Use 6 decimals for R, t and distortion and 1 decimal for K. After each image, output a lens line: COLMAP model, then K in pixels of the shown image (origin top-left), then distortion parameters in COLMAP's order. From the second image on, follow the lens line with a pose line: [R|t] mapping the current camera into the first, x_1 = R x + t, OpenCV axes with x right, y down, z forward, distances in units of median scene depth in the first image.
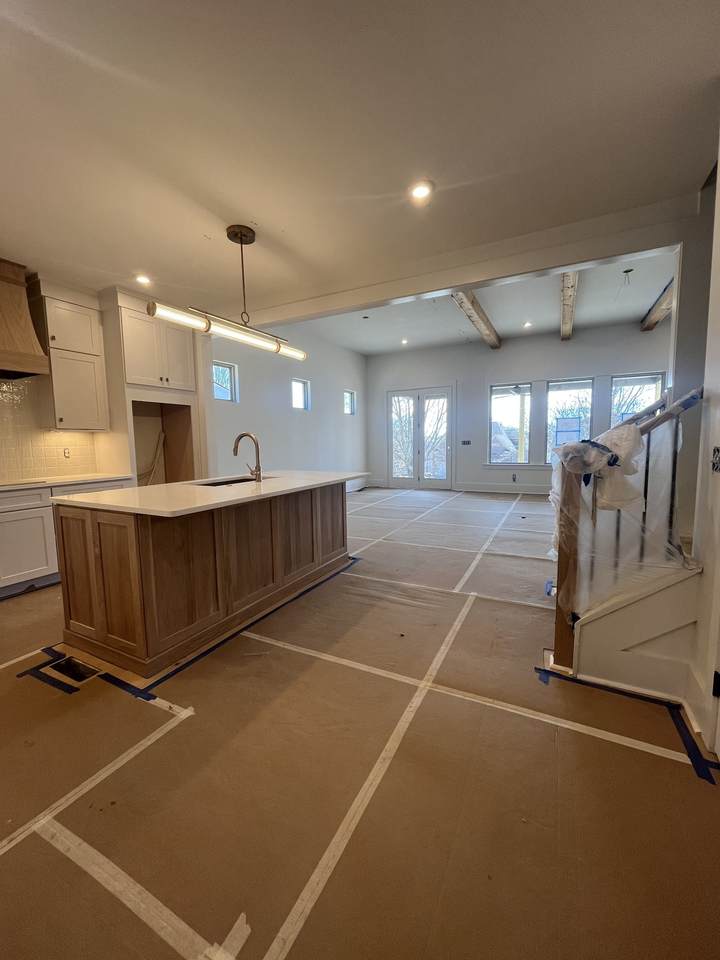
lens RADIAL K [[388.0, 0, 360.0], [0, 388.0, 480.0], [0, 0, 1]] dist [-0.002383, -0.000134]
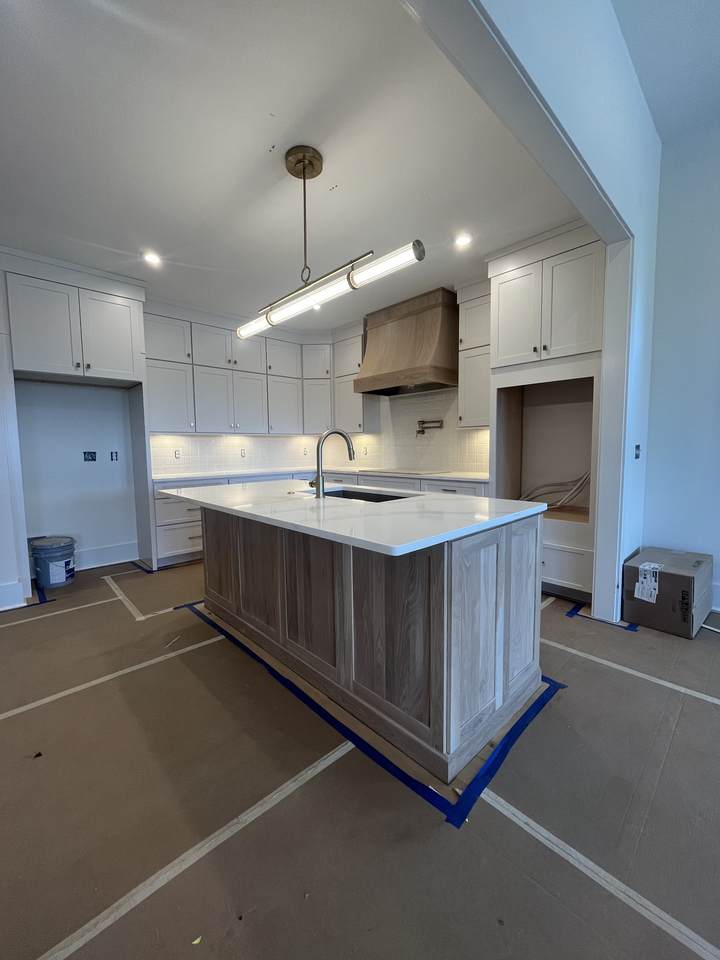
lens RADIAL K [[388.0, 0, 360.0], [0, 388.0, 480.0], [0, 0, 1]] dist [-0.002383, -0.000134]
pose [[-0.333703, 0.100036, -0.937355, 0.375866], [-0.079348, 0.987844, 0.133673, -0.128025], [0.939333, 0.118984, -0.321709, 1.288240]]
